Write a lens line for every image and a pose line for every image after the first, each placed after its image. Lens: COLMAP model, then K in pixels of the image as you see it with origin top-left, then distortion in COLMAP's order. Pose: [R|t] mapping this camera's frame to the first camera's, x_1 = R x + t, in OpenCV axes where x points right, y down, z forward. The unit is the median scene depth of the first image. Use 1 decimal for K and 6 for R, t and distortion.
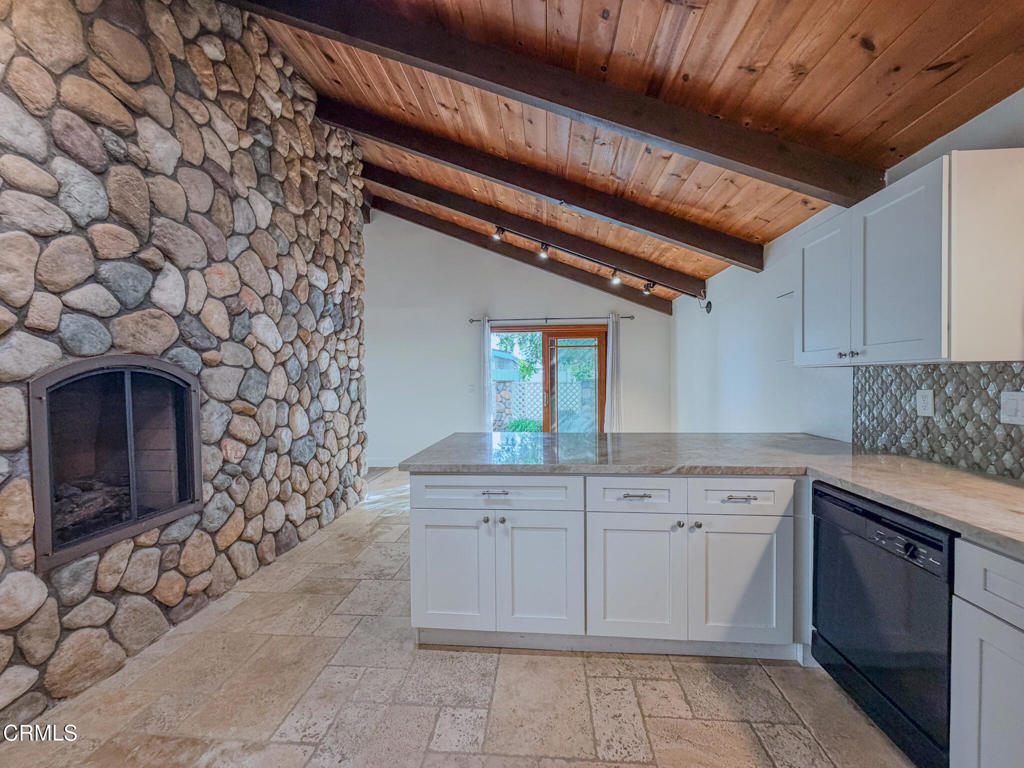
lens RADIAL K [[437.1, 0, 512.0], [0, 437.1, 384.0], [0, 0, 1]] dist [-0.000818, -0.000177]
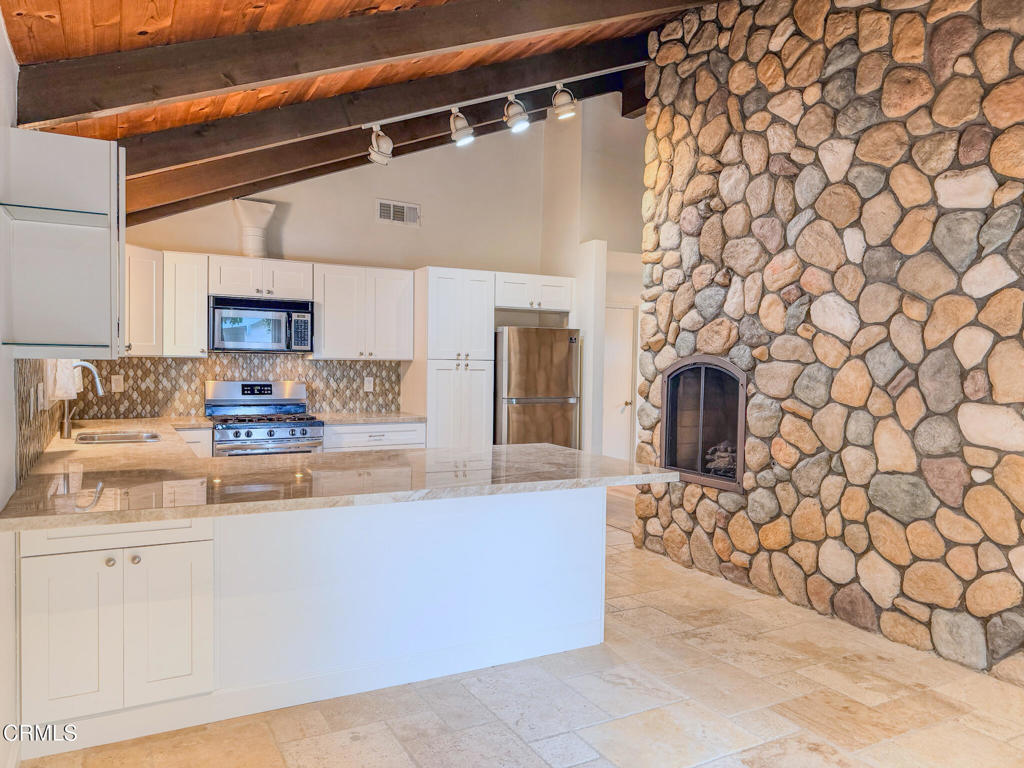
lens RADIAL K [[738.6, 0, 514.8], [0, 738.6, 351.4], [0, 0, 1]] dist [0.034854, 0.002055]
pose [[-0.838541, -0.001733, -0.544835, 0.673450], [-0.007744, 0.999932, 0.008737, -0.068638], [0.544783, 0.011545, -0.838498, 1.943651]]
